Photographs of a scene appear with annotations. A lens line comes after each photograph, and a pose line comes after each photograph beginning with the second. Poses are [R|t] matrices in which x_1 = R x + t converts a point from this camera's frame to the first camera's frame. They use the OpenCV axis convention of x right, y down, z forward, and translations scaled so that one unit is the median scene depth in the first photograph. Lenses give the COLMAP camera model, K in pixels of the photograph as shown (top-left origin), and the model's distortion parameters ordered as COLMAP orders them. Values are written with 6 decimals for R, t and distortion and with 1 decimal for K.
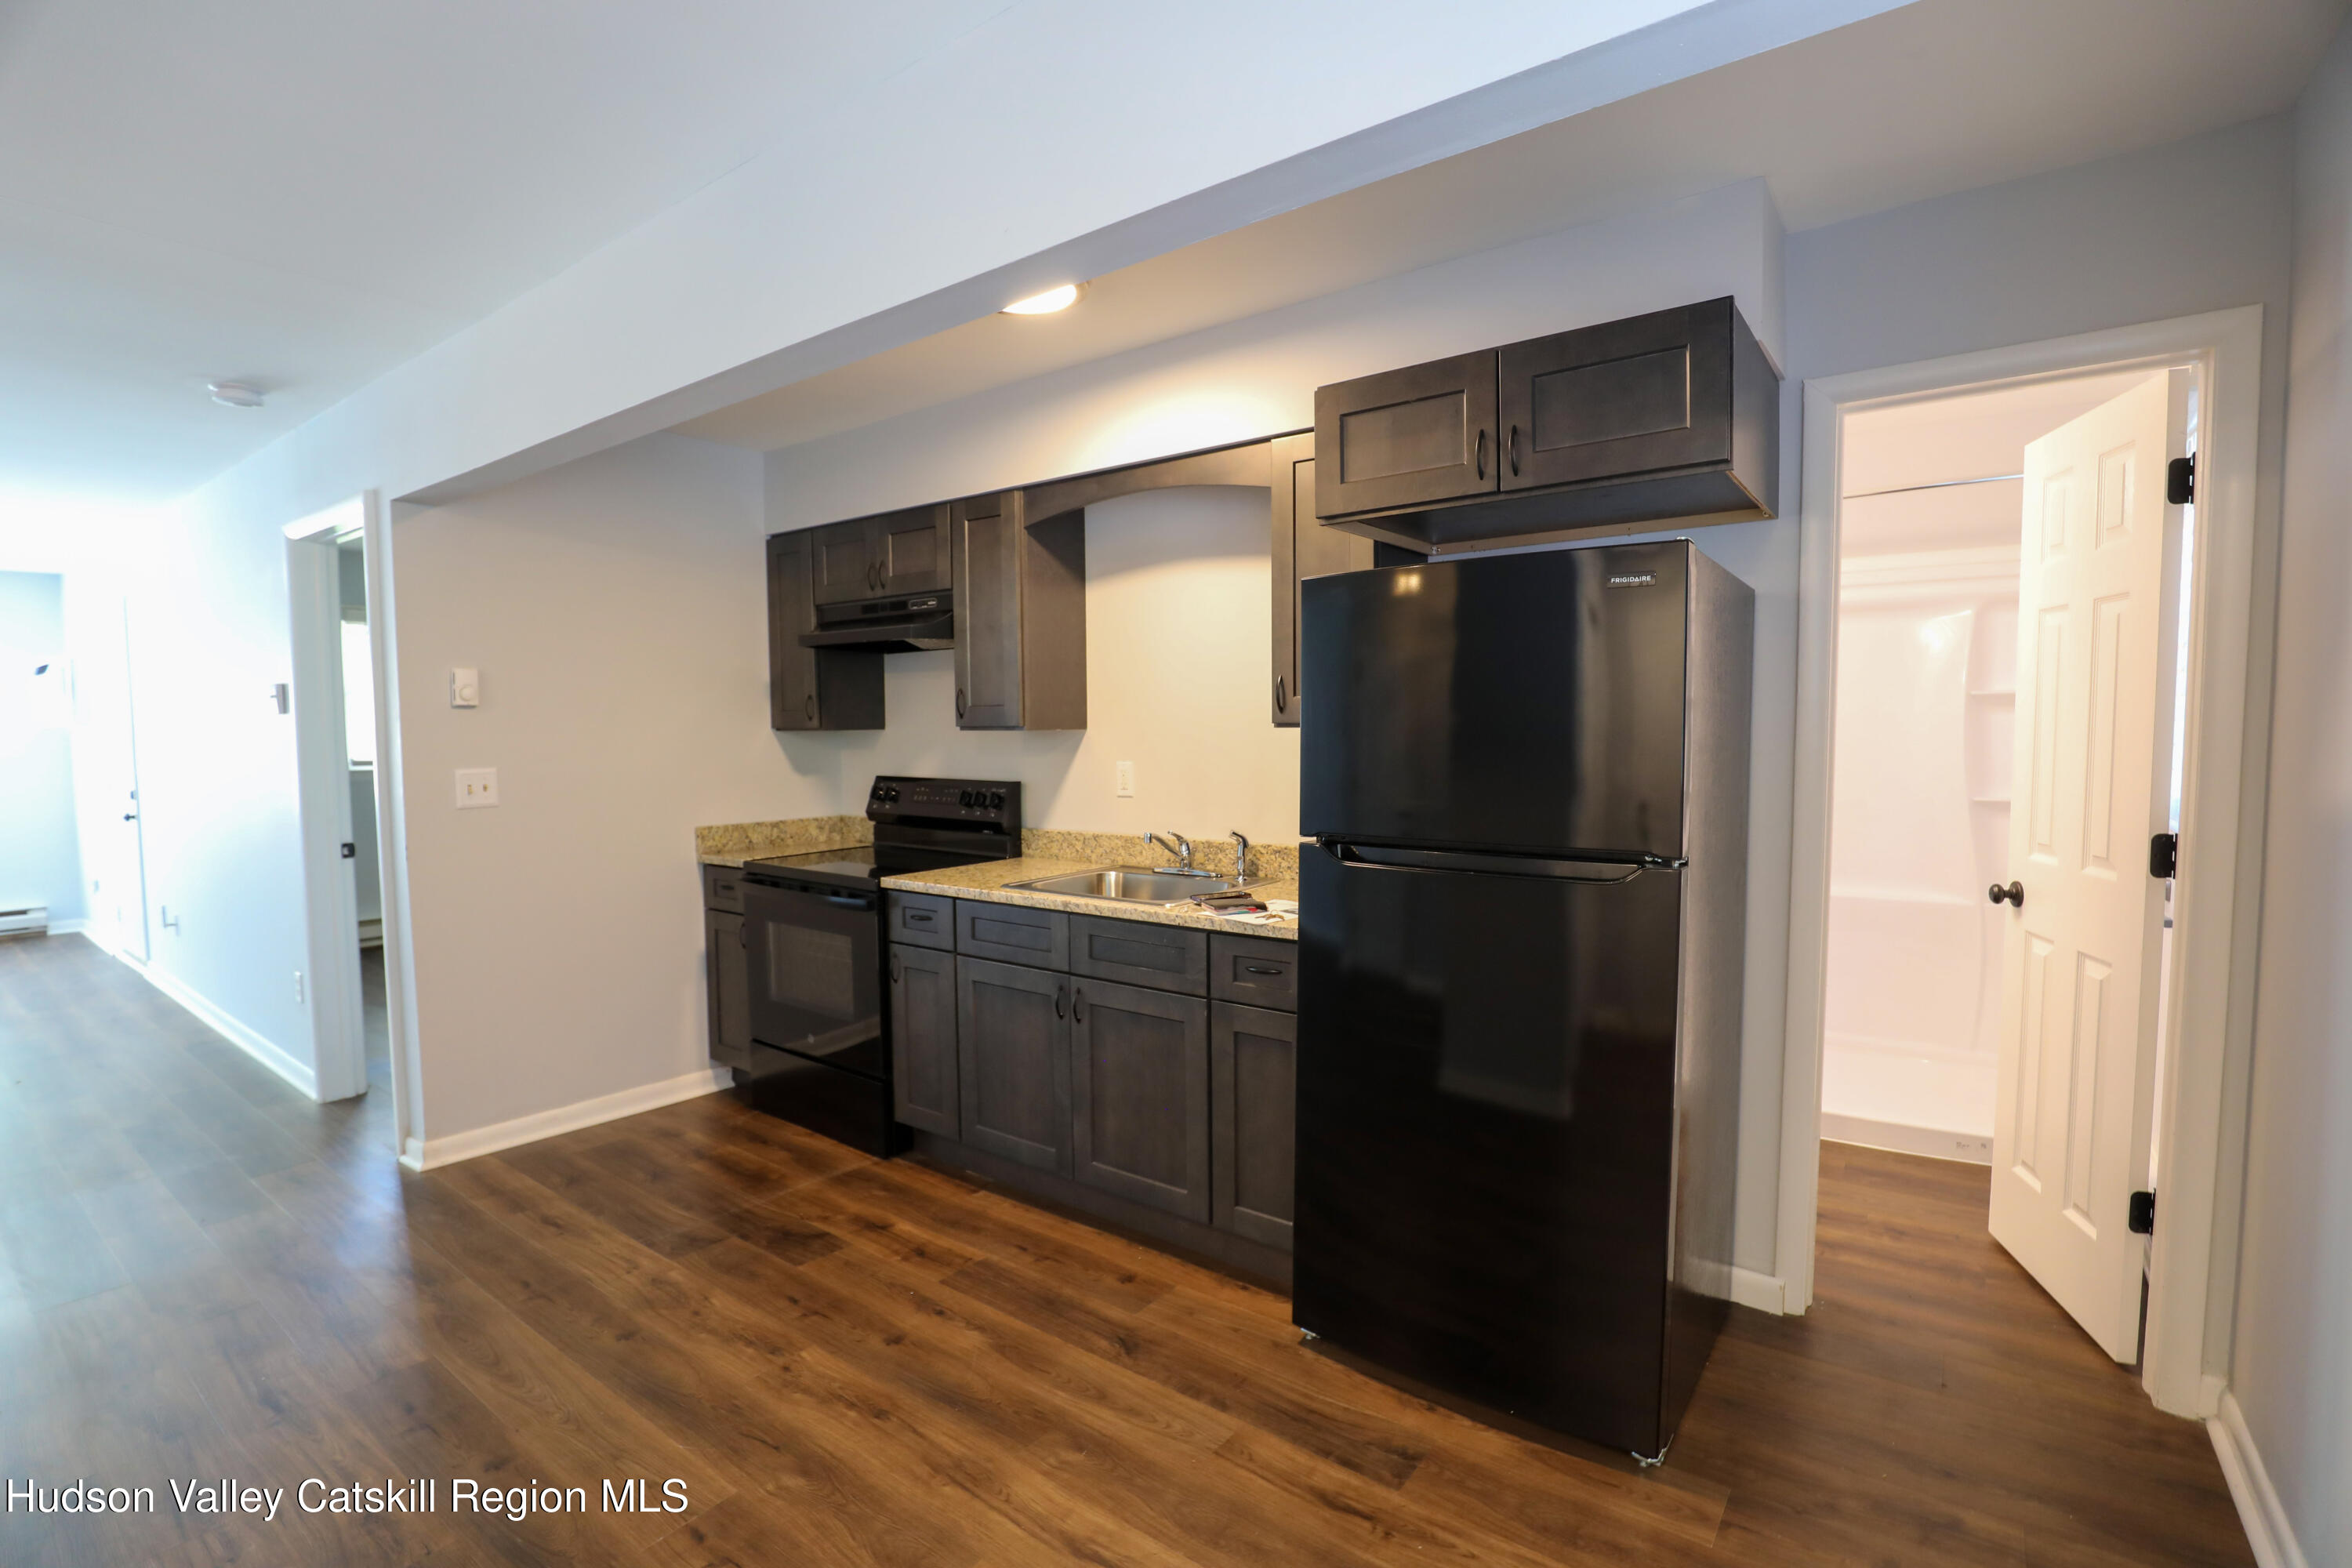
lens RADIAL K [[1076.7, 0, 1161.2], [0, 1076.7, 789.5], [0, 0, 1]] dist [-0.036777, 0.006746]
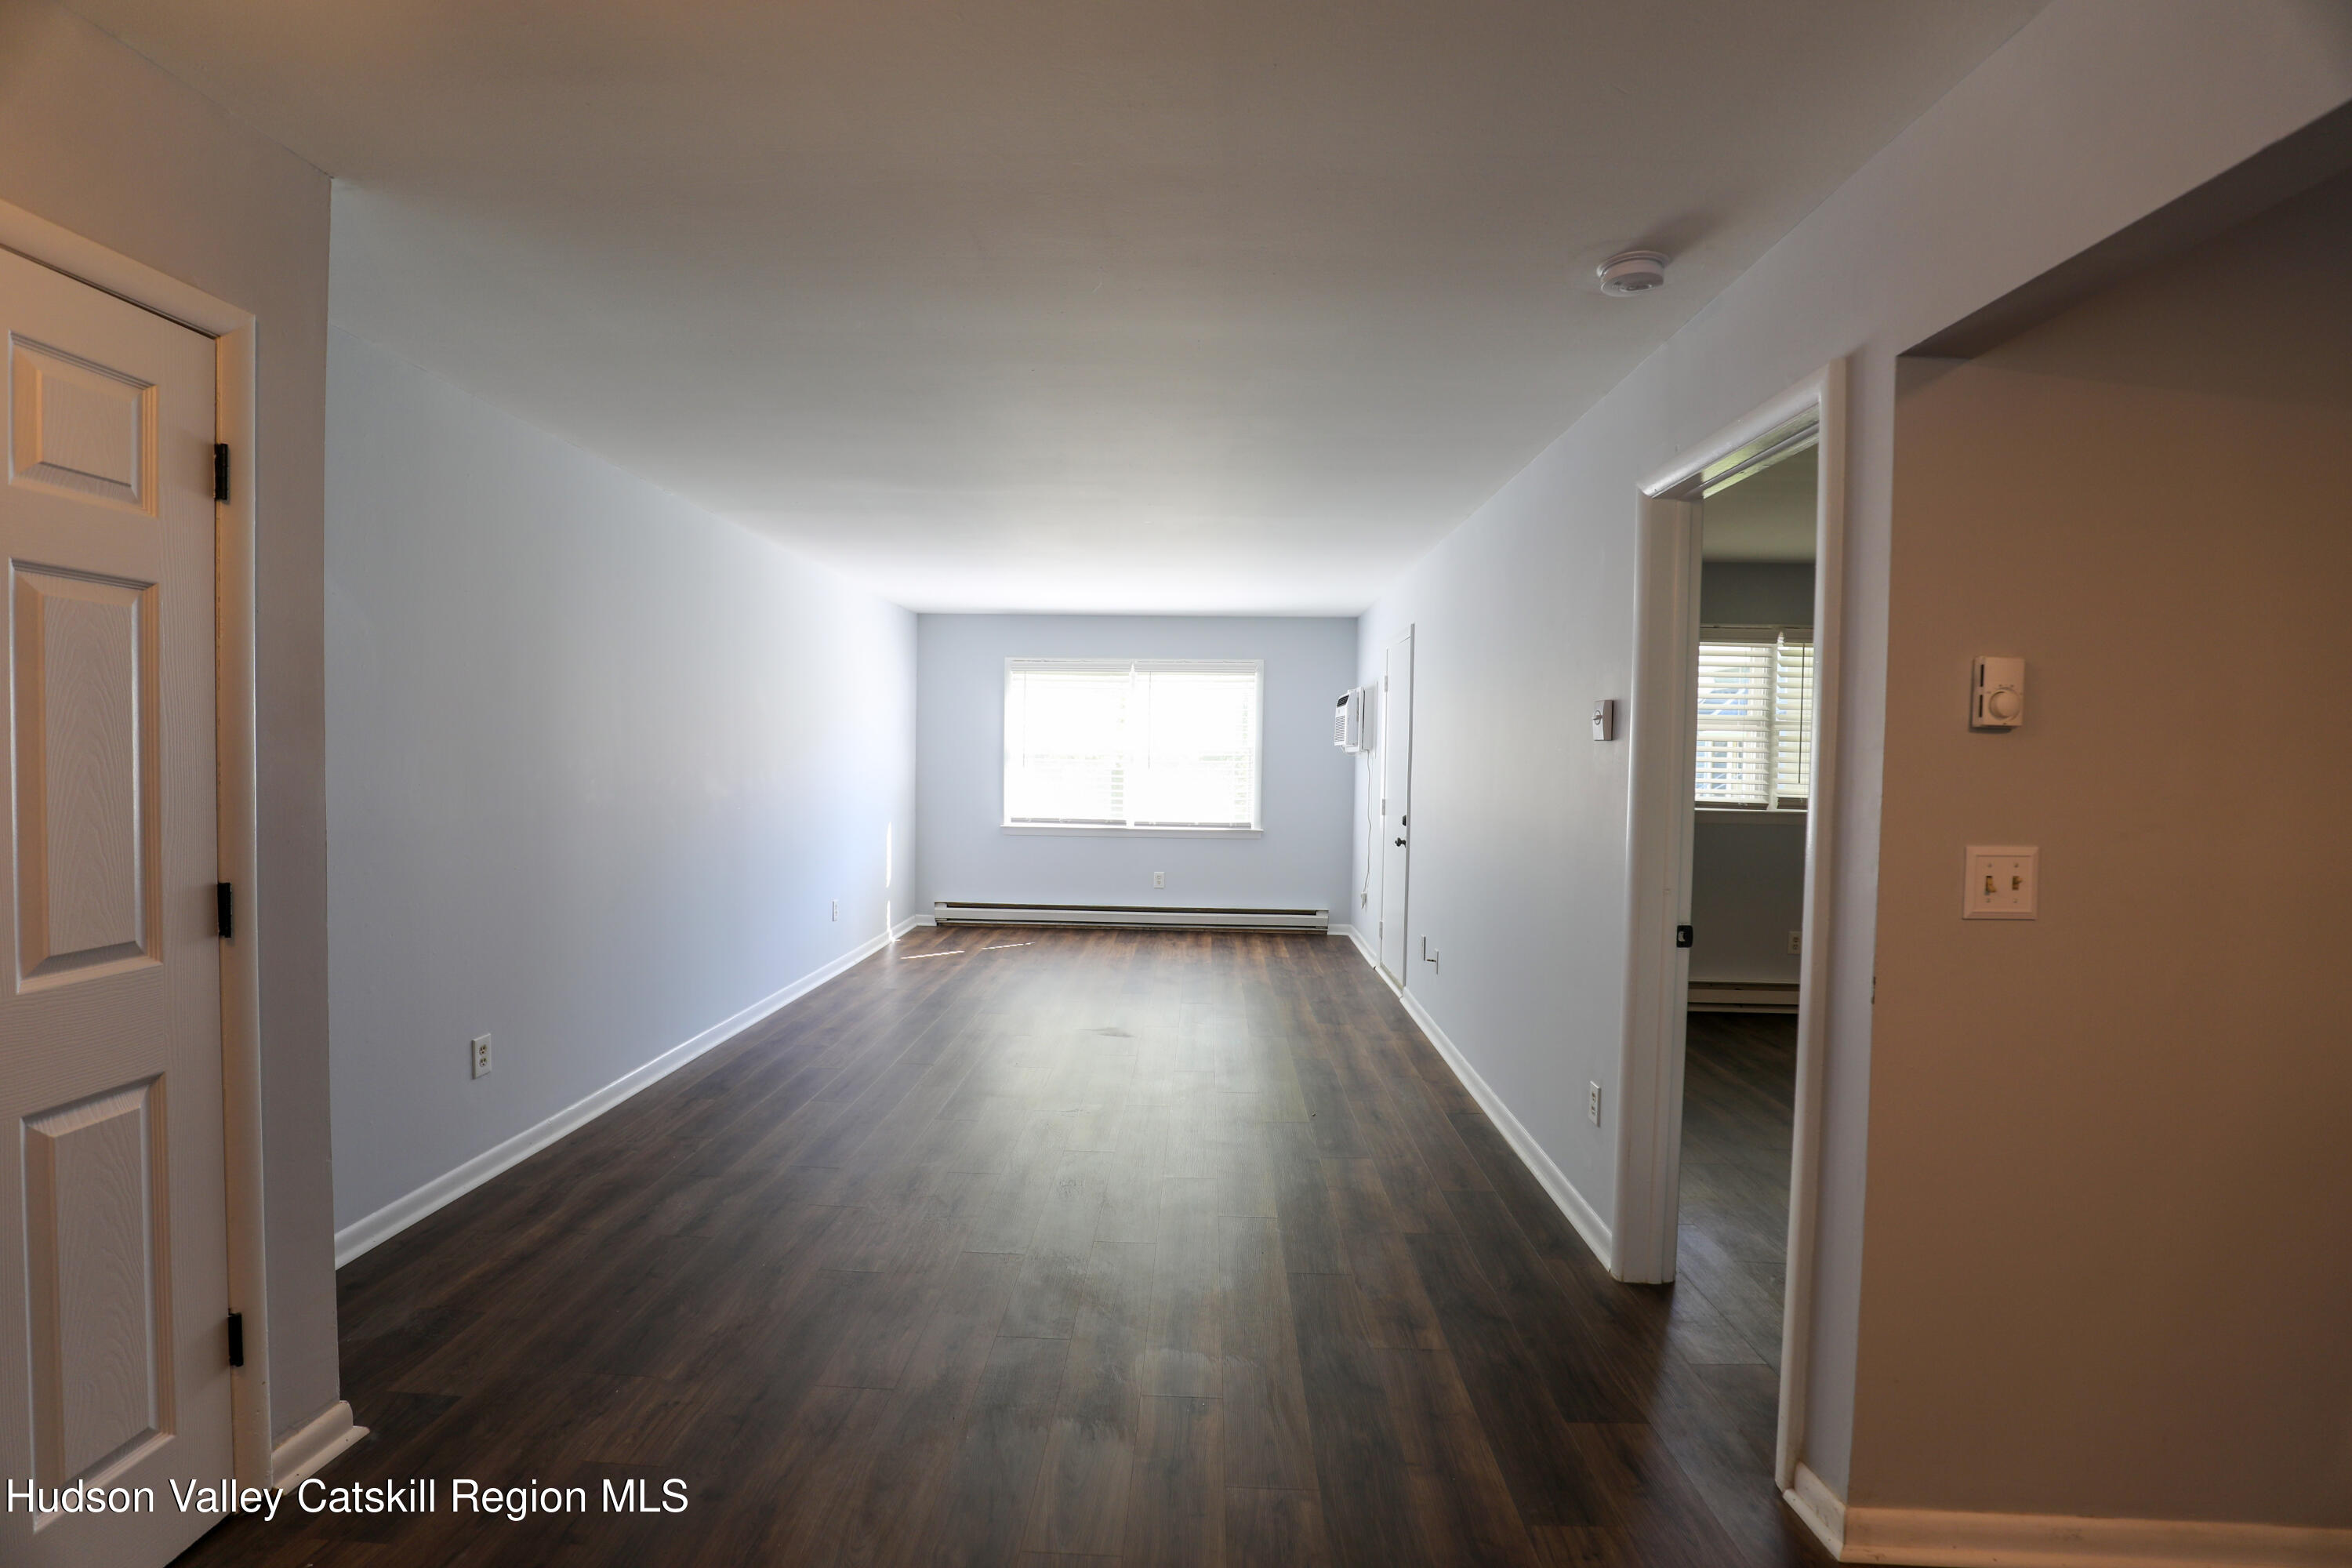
lens RADIAL K [[1076.7, 0, 1161.2], [0, 1076.7, 789.5], [0, 0, 1]] dist [-0.036777, 0.006746]
pose [[0.571394, 0.043517, -0.819521, -0.464818], [-0.071597, 0.997429, 0.003044, -0.019693], [0.817547, 0.056936, 0.573041, 0.361574]]
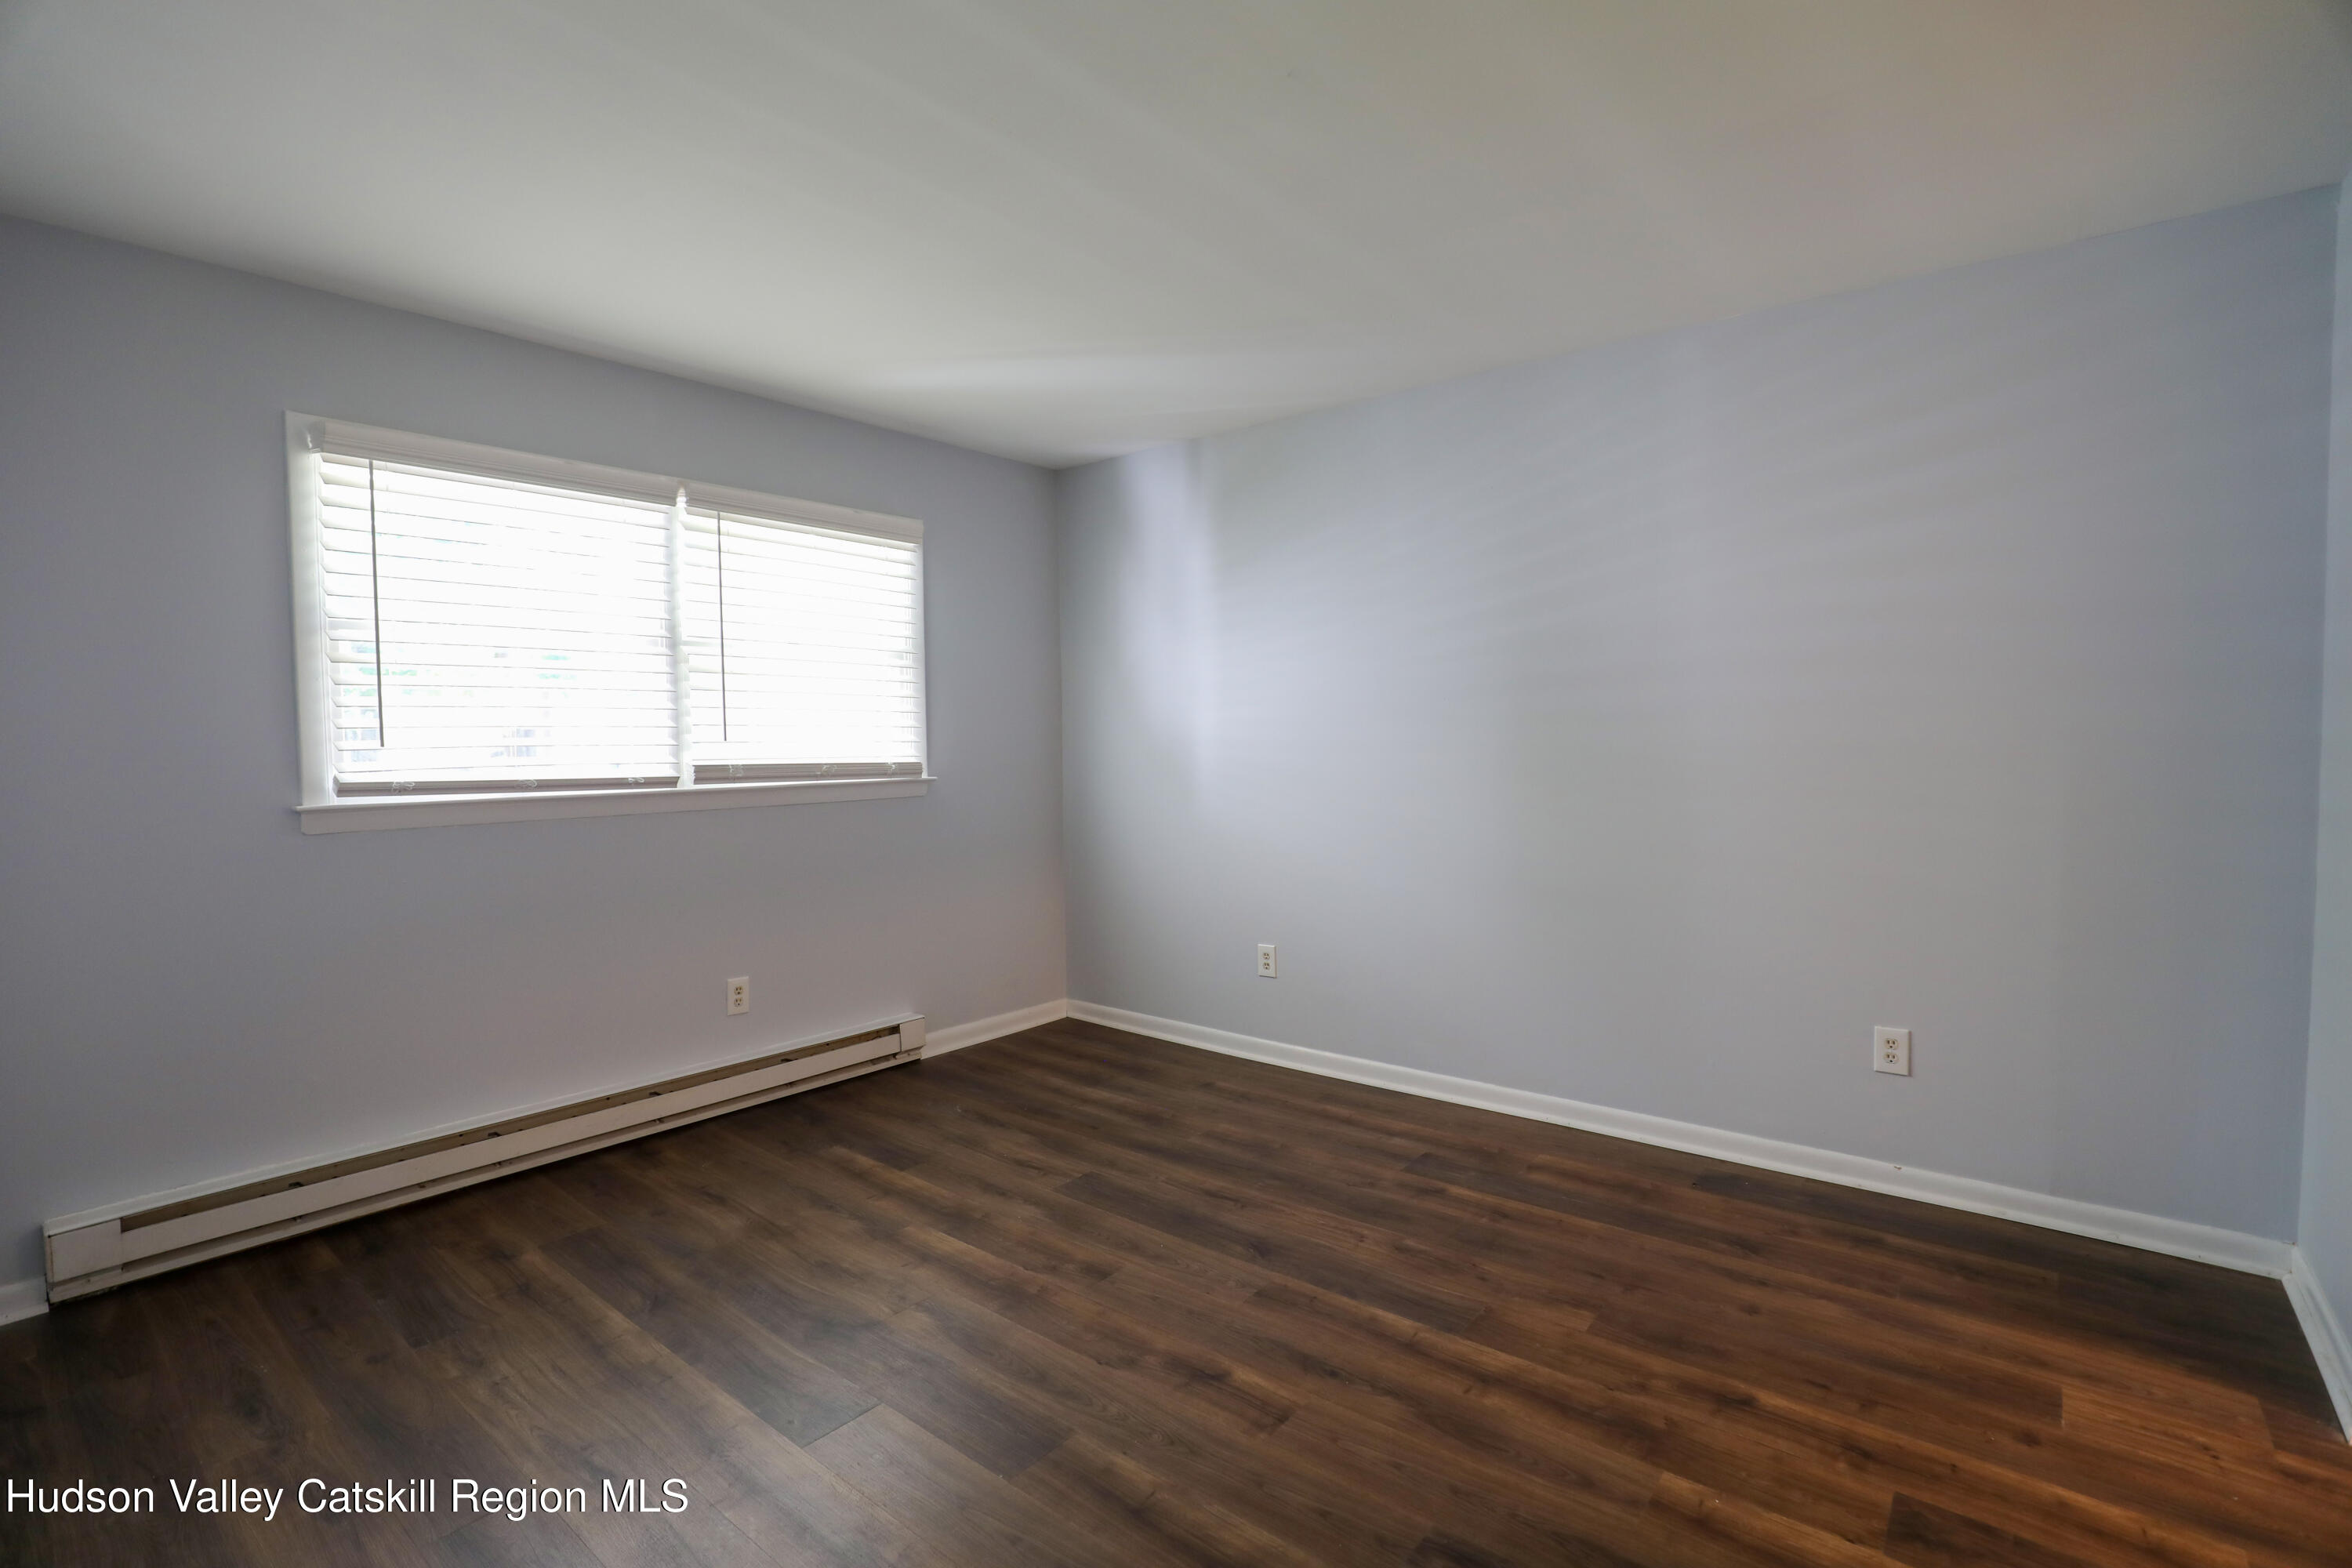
lens RADIAL K [[1076.7, 0, 1161.2], [0, 1076.7, 789.5], [0, 0, 1]] dist [-0.036777, 0.006746]
pose [[0.998983, -0.004461, -0.044863, -0.803028], [0.003856, 0.999901, -0.013564, -0.033800], [0.044919, 0.013377, 0.998901, 1.144305]]
